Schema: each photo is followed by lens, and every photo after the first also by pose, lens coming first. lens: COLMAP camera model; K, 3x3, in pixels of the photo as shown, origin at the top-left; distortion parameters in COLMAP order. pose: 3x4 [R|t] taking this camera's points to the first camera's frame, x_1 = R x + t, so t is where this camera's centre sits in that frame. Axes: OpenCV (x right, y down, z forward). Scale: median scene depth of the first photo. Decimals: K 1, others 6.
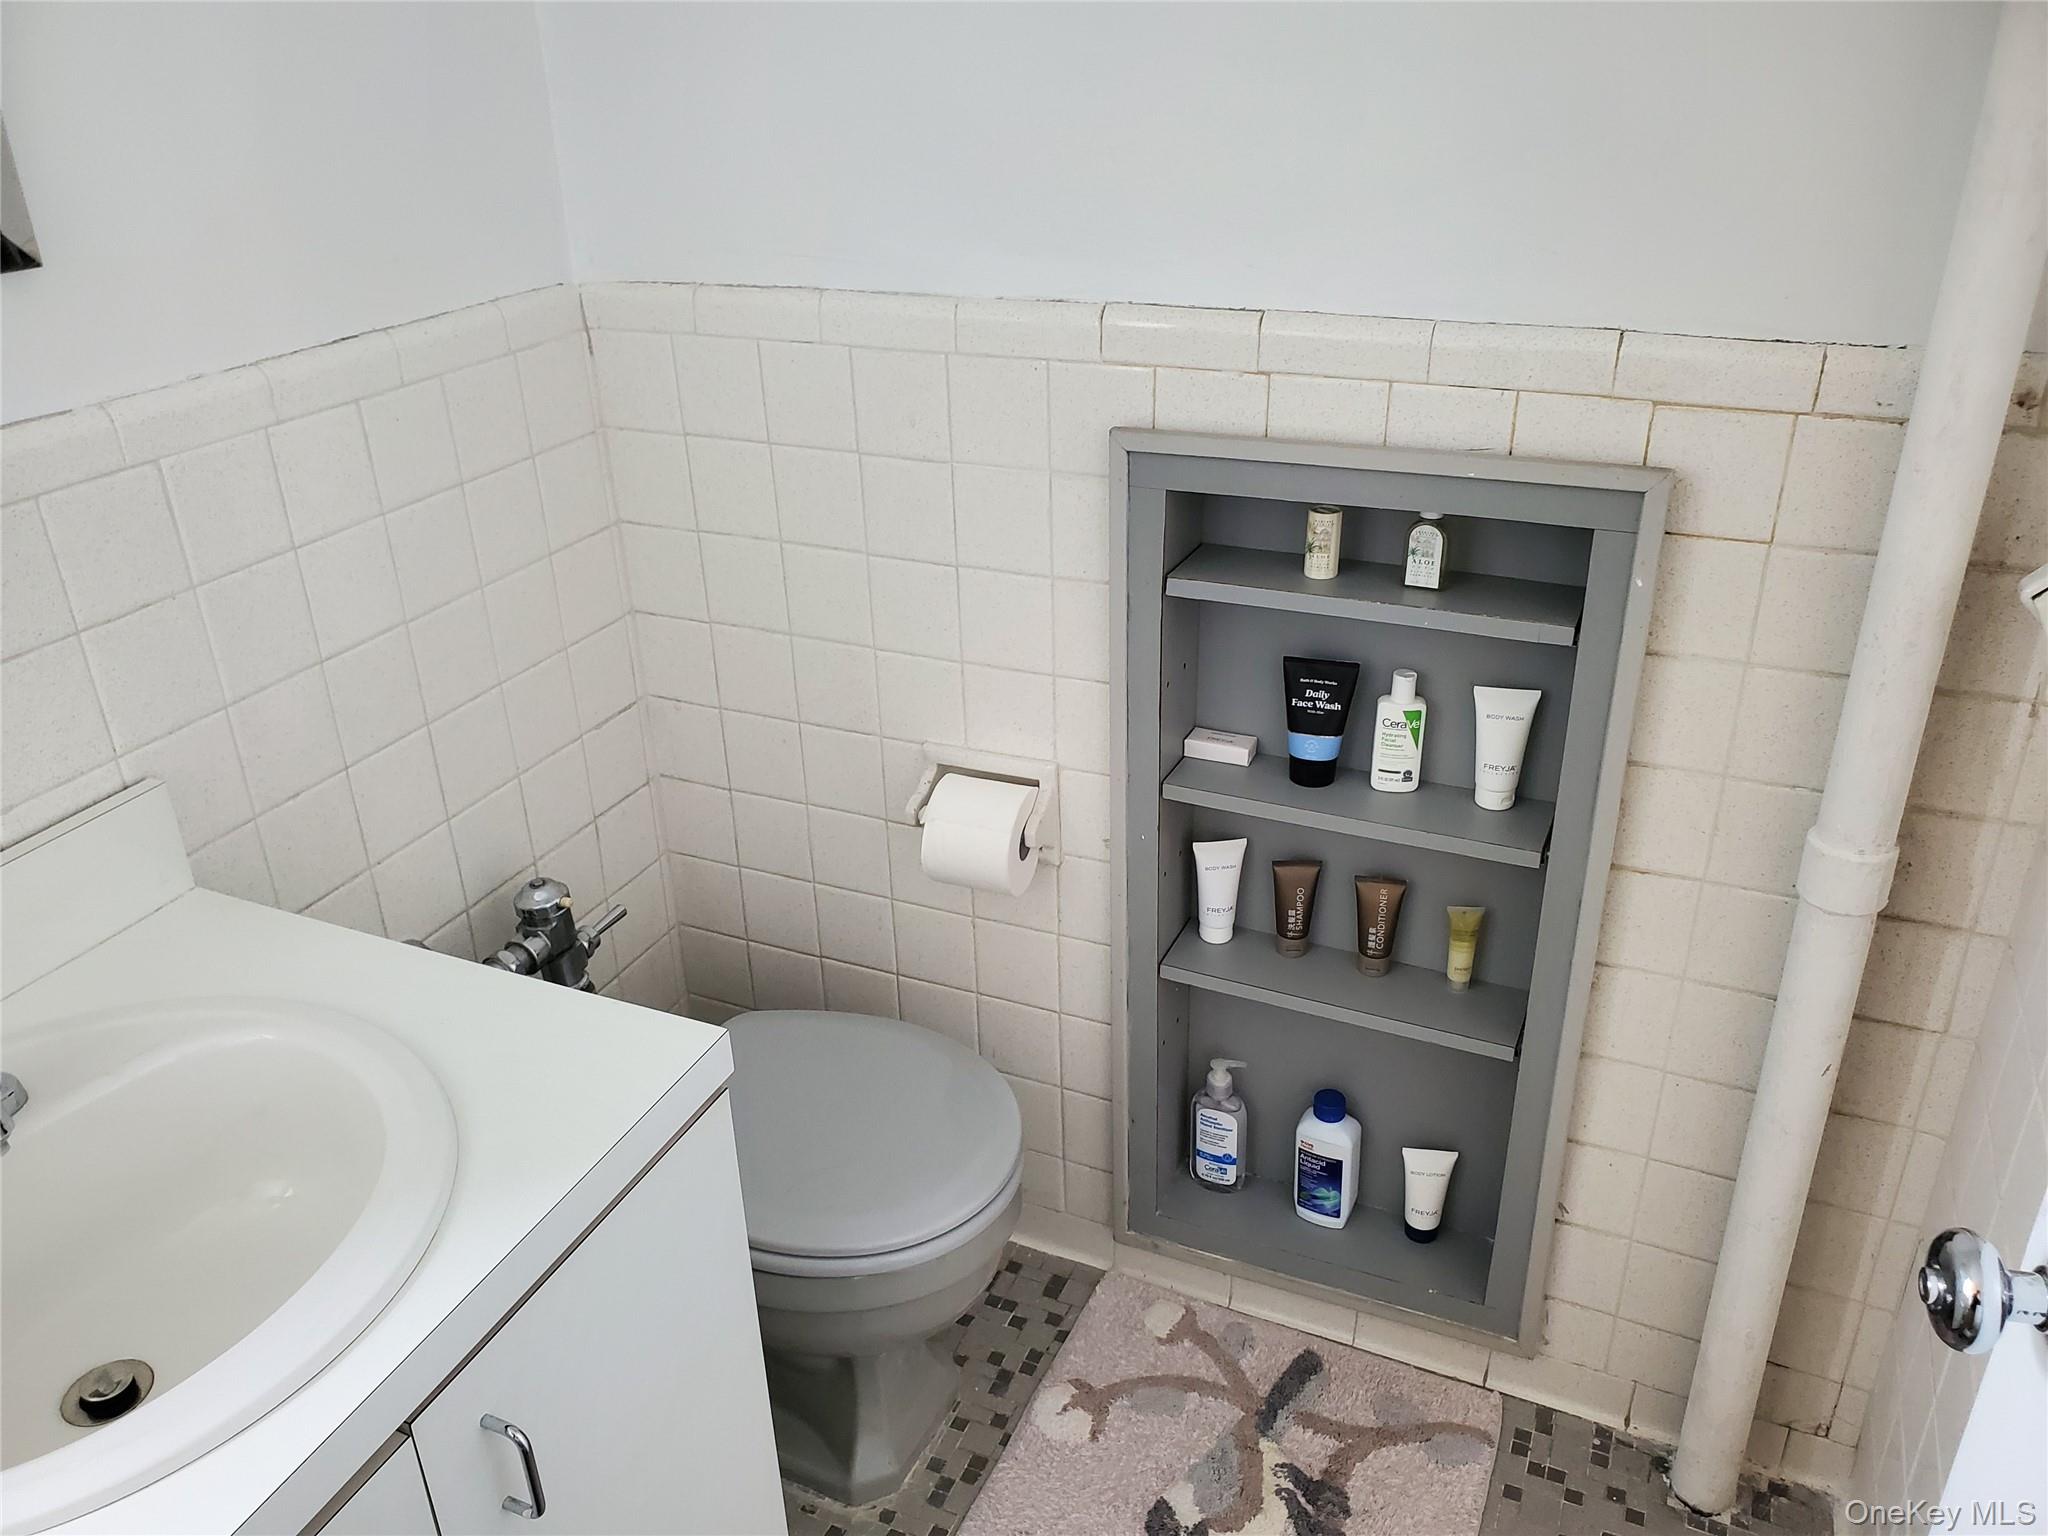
lens RADIAL K [[1617.6, 0, 1025.0], [0, 1617.6, 785.6], [0, 0, 1]] dist [0.063742, -0.033467]
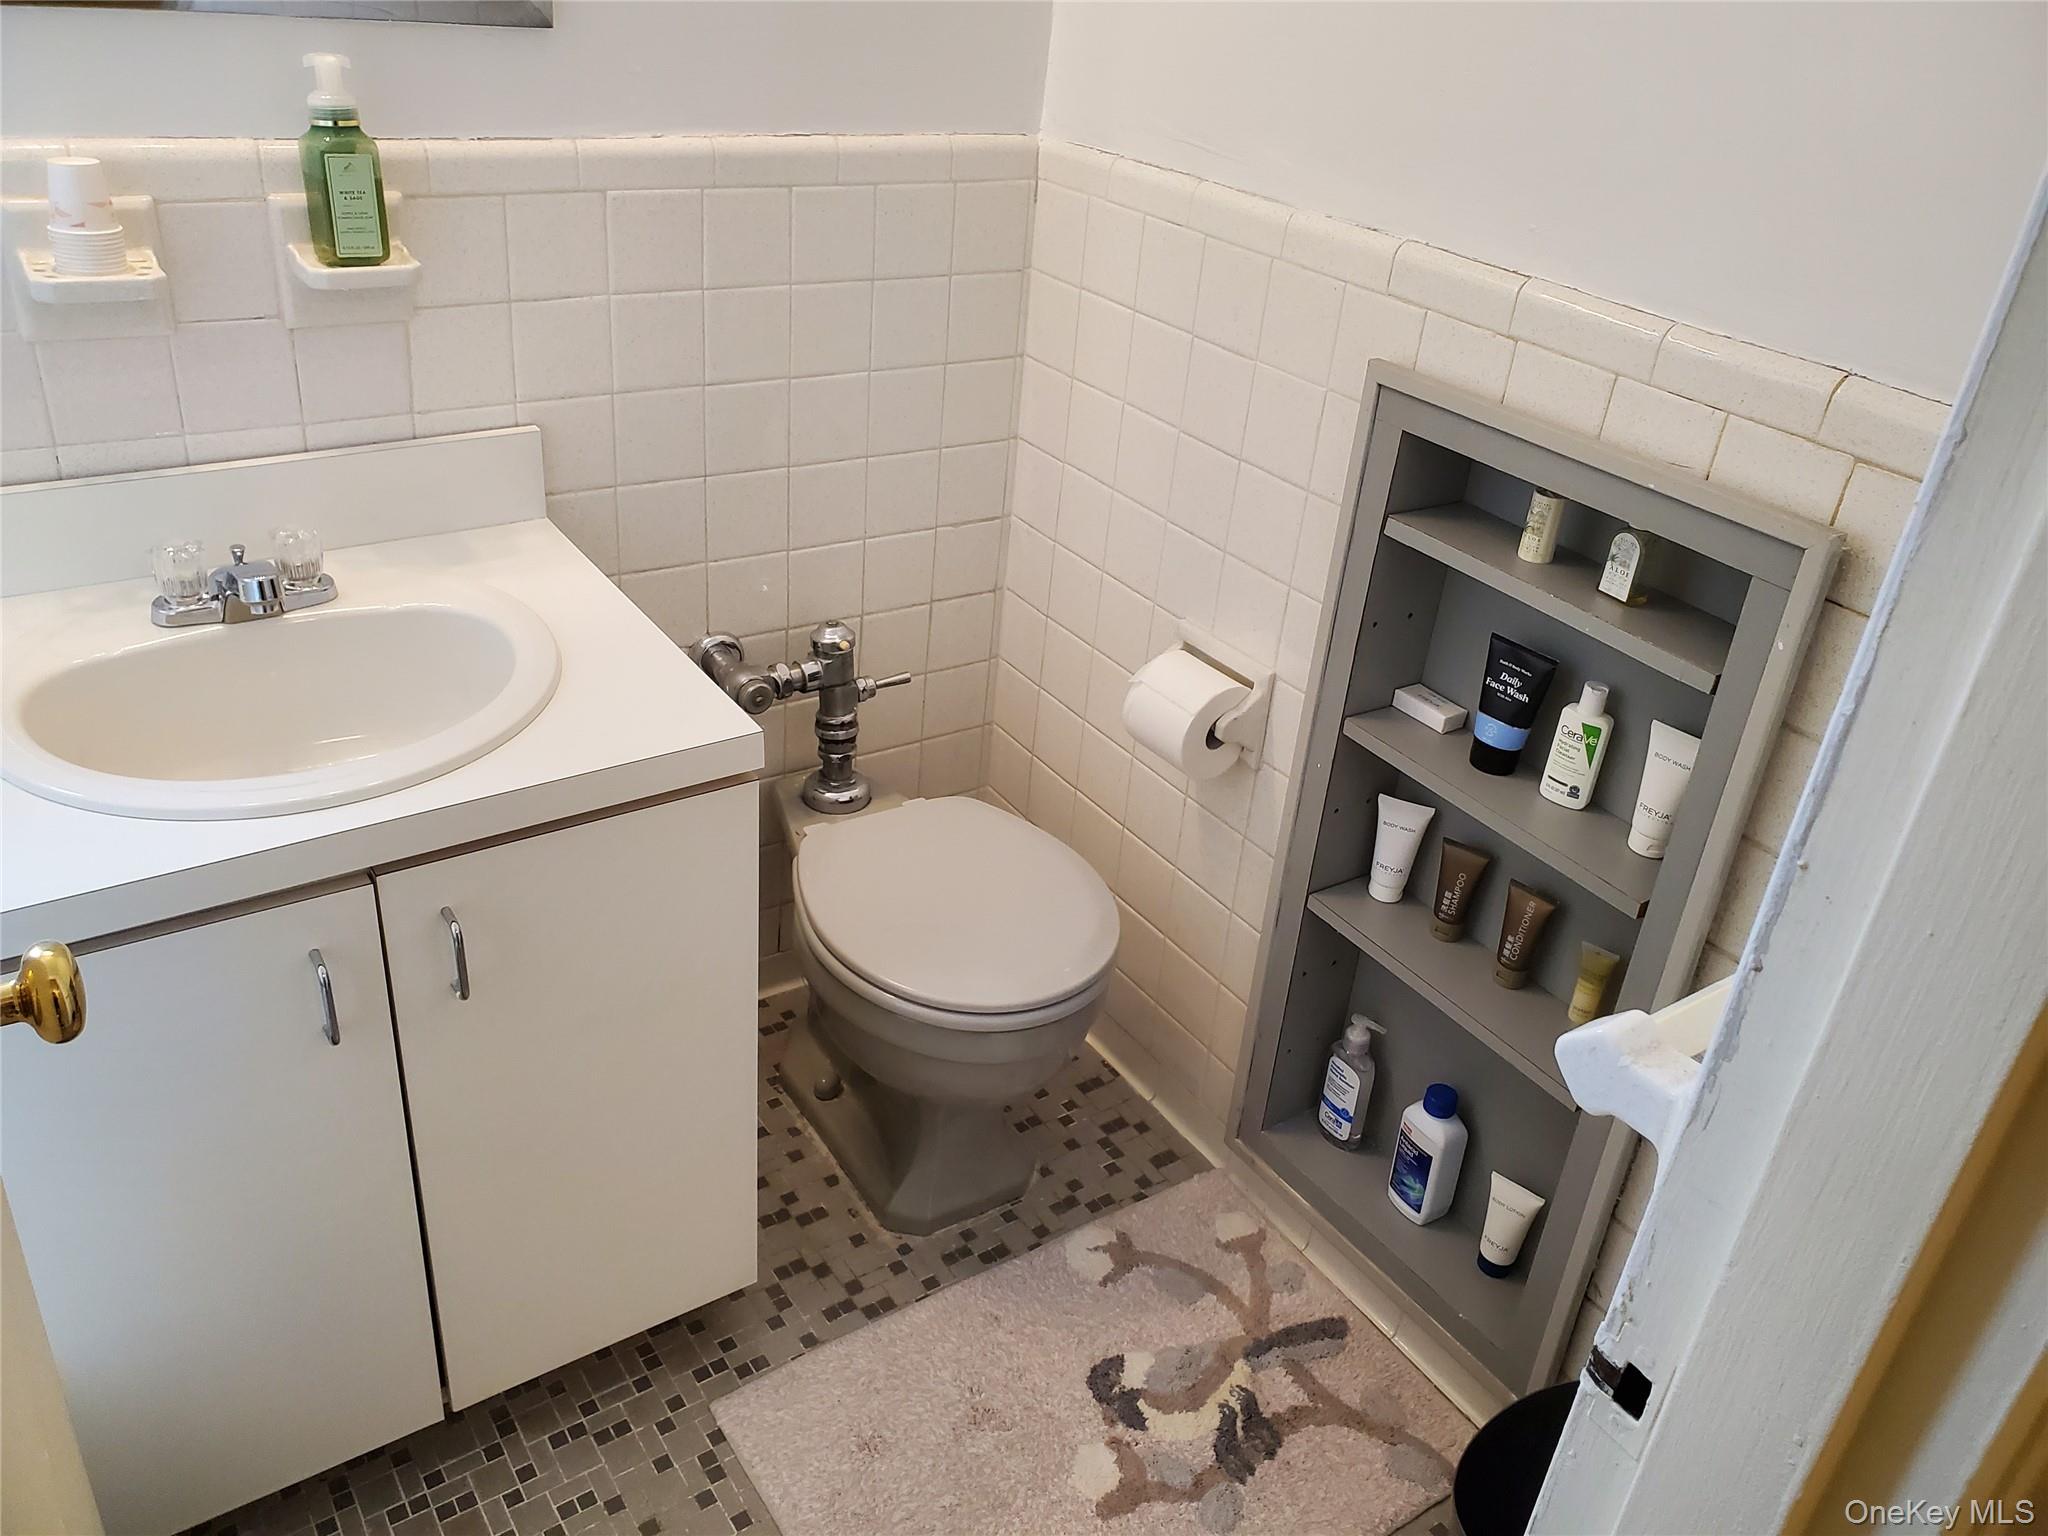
lens RADIAL K [[1617.6, 0, 1029.3], [0, 1617.6, 753.5], [0, 0, 1]] dist [0.063742, -0.033467]
pose [[0.847088, 0.341711, -0.407033, 0.328566], [-0.332671, 0.938214, 0.095314, -0.011286], [0.414454, 0.054669, 0.908427, -0.007358]]
